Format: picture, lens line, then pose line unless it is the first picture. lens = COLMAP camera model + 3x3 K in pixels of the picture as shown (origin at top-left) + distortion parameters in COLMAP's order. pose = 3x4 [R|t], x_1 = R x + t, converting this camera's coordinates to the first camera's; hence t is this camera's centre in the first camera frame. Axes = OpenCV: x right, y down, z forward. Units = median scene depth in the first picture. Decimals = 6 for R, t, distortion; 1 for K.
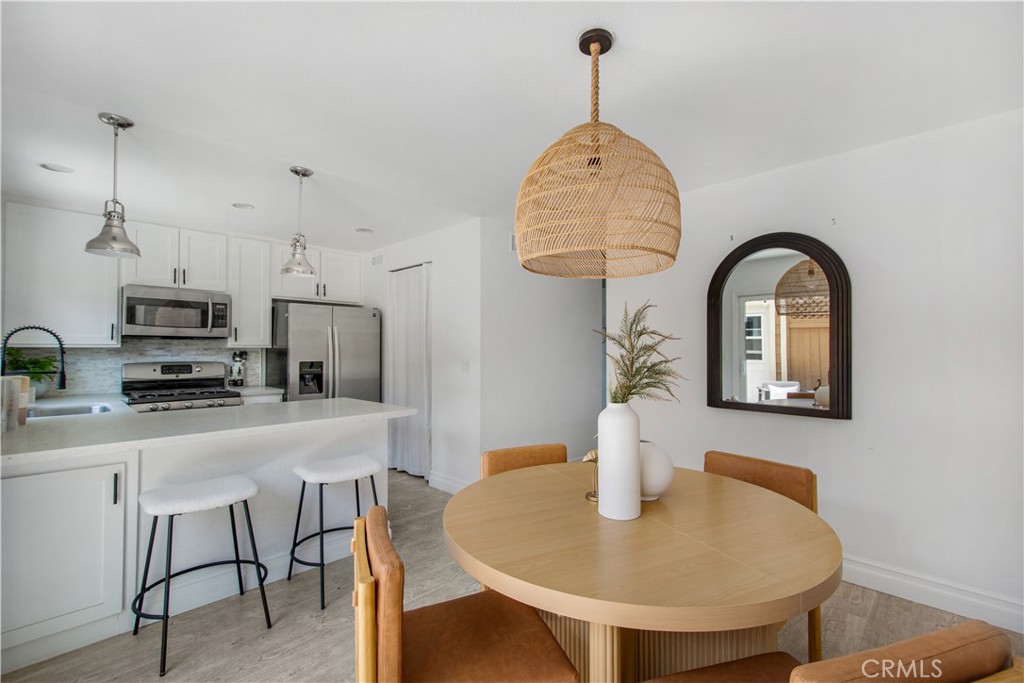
lens RADIAL K [[453.9, 0, 525.3], [0, 453.9, 343.3], [0, 0, 1]] dist [-0.000765, -0.002847]
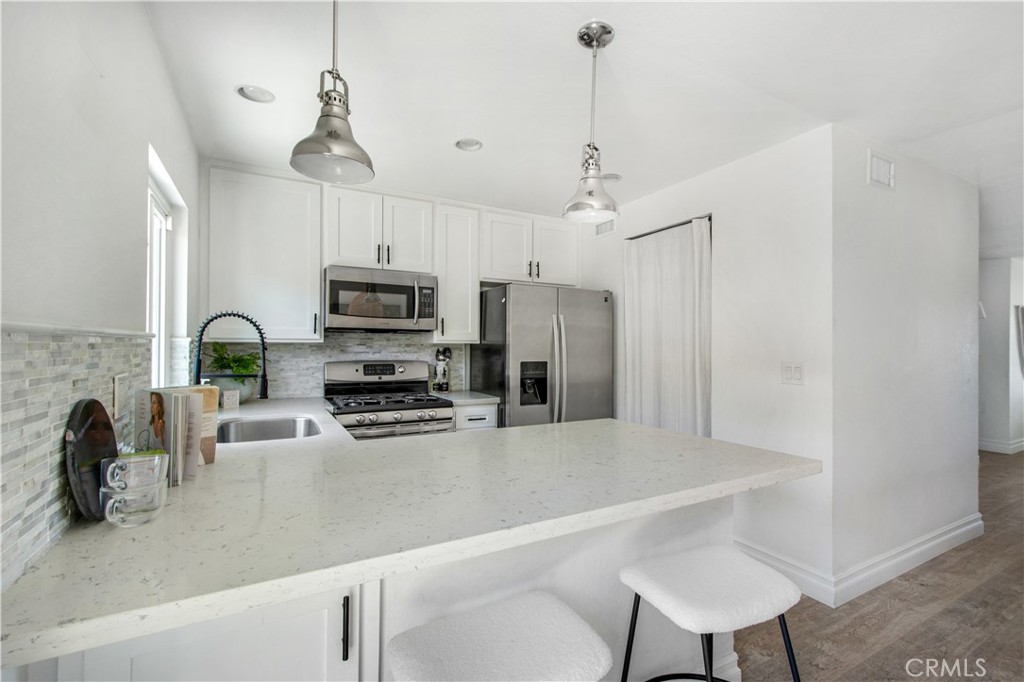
lens RADIAL K [[453.9, 0, 525.3], [0, 453.9, 342.8], [0, 0, 1]] dist [-0.000765, -0.002847]
pose [[0.959475, -0.000192, -0.281792, -0.289202], [0.001469, 0.999990, 0.004320, 0.005896], [0.281788, -0.004559, 0.959466, 0.292091]]
